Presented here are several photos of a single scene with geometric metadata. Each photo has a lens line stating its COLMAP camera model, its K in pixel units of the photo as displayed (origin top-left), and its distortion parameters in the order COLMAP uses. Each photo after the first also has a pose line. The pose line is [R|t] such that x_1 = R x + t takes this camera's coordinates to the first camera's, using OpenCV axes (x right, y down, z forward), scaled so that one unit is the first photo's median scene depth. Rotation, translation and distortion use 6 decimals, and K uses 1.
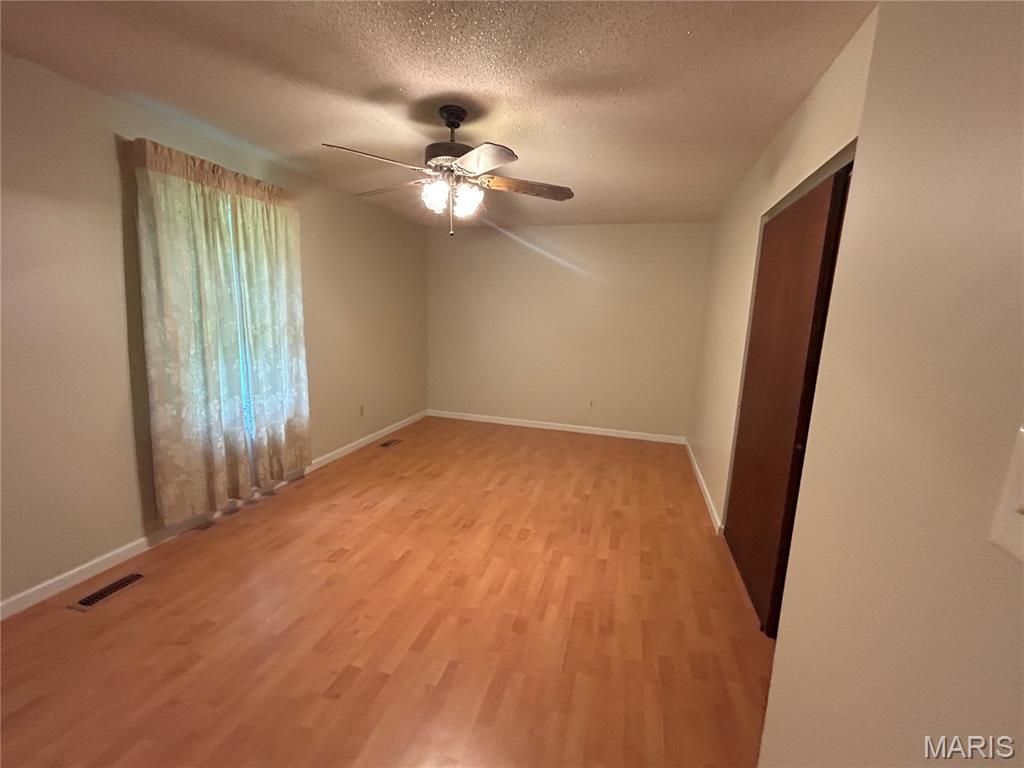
lens RADIAL K [[415.2, 0, 512.9], [0, 415.2, 382.9], [0, 0, 1]] dist [-0.000384, 0.000930]
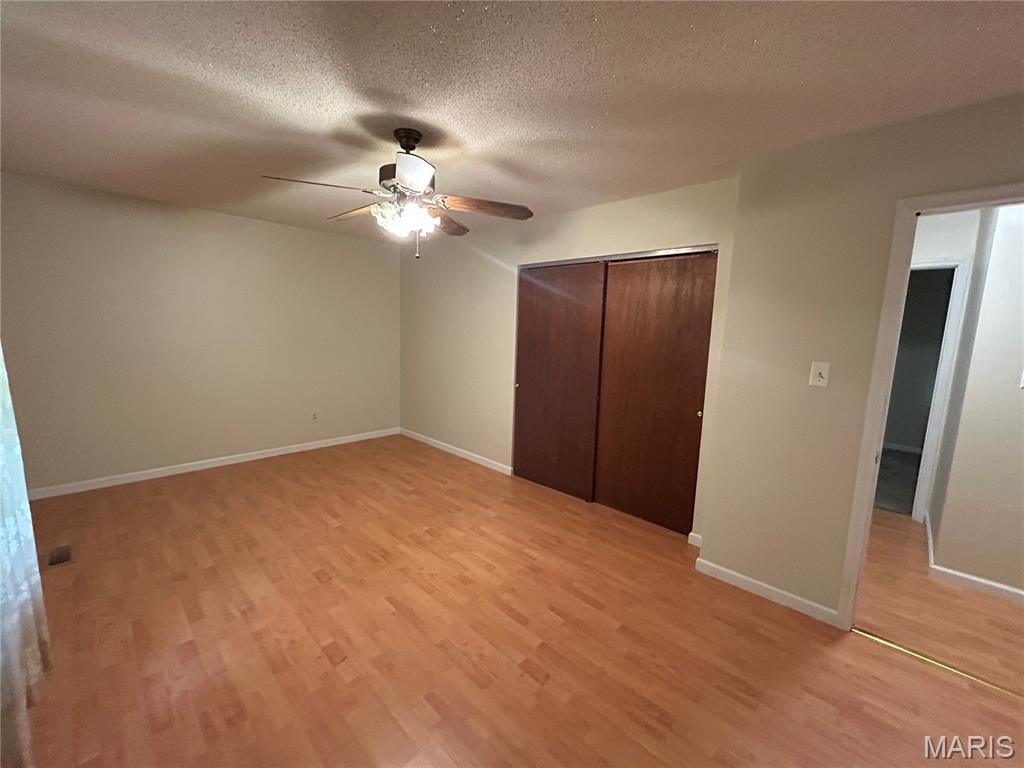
lens RADIAL K [[415.2, 0, 512.9], [0, 415.2, 382.9], [0, 0, 1]] dist [-0.000384, 0.000930]
pose [[0.459671, -0.138239, 0.877264, -0.733081], [0.133581, 0.987335, 0.085590, -0.082075], [-0.877986, 0.077842, 0.472315, 0.262380]]
